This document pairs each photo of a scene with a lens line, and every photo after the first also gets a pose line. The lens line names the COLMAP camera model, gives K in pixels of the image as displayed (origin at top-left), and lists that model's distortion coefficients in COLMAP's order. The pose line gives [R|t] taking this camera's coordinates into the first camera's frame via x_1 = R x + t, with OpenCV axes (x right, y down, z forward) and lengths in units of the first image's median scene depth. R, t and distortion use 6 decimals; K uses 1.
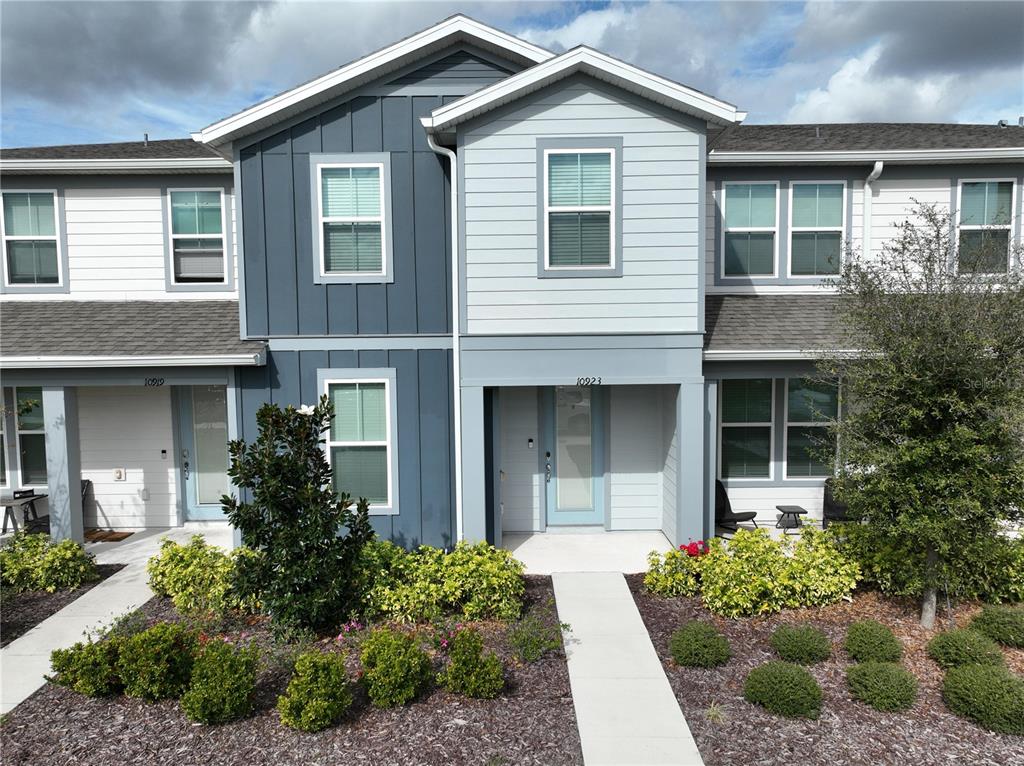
lens RADIAL K [[720.7, 0, 513.1], [0, 720.7, 383.0], [0, 0, 1]] dist [0.005128, 0.011410]
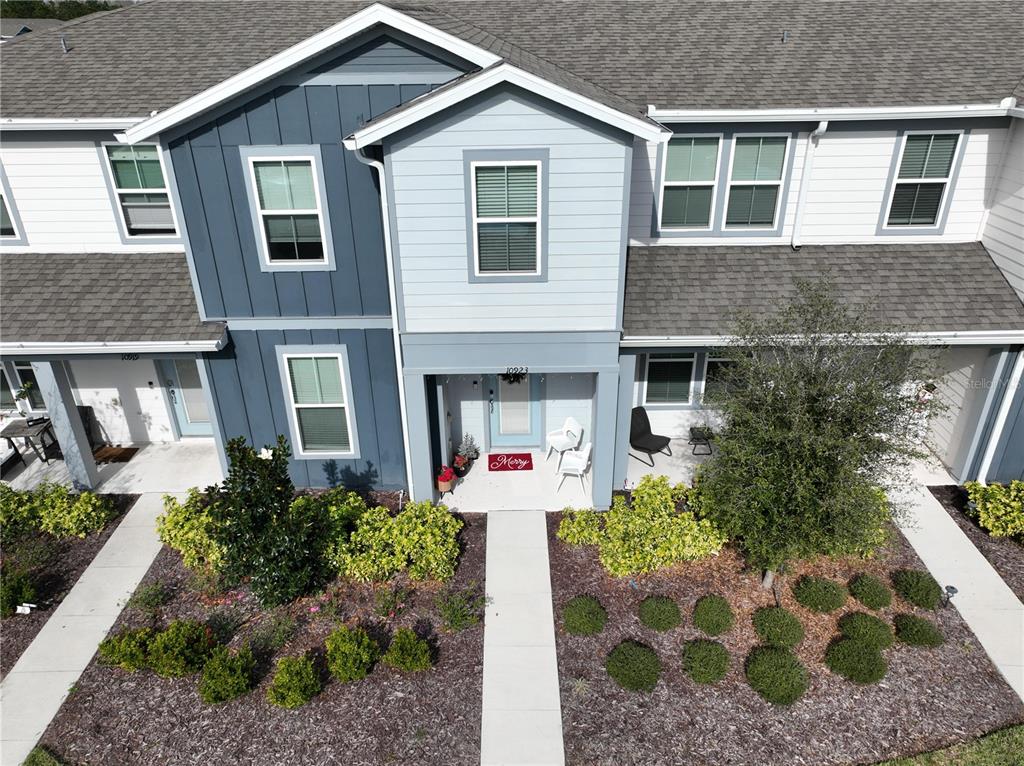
lens RADIAL K [[720.7, 0, 512.3], [0, 720.7, 384.0], [0, 0, 1]] dist [0.005128, 0.011410]
pose [[0.999996, -0.002779, 0.000031, 0.095077], [0.002552, 0.922716, 0.385472, -0.404996], [-0.001100, -0.385470, 0.922720, -0.044338]]
